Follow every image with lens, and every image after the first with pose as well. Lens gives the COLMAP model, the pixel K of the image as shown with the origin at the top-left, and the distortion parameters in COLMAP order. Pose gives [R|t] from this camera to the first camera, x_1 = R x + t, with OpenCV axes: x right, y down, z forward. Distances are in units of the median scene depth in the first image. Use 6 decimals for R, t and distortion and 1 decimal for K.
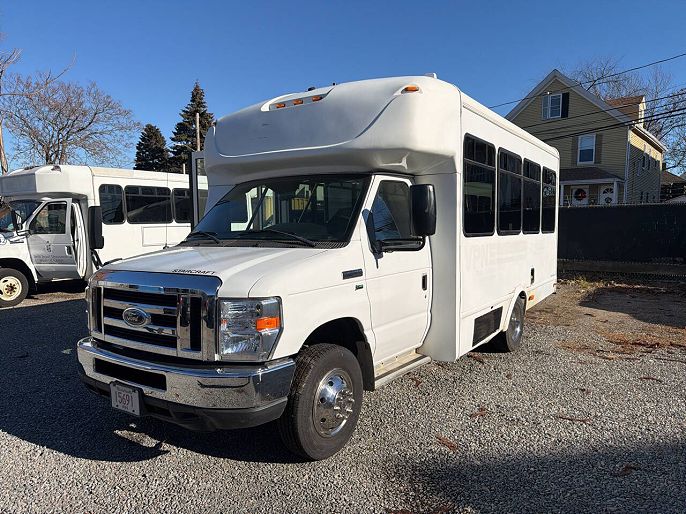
lens RADIAL K [[511.6, 0, 360.0], [0, 511.6, 263.2], [0, 0, 1]] dist [0.031599, -0.020446]
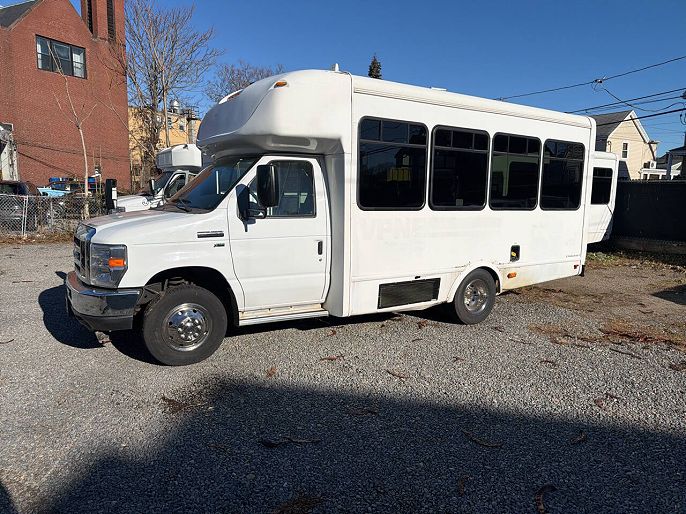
lens RADIAL K [[511.6, 0, 351.0], [0, 511.6, 278.3], [0, 0, 1]] dist [0.031599, -0.020446]
pose [[0.912157, 0.089011, -0.400058, 0.655399], [-0.053735, 0.993678, 0.098570, -0.012547], [0.406303, -0.068414, 0.911174, -0.043907]]
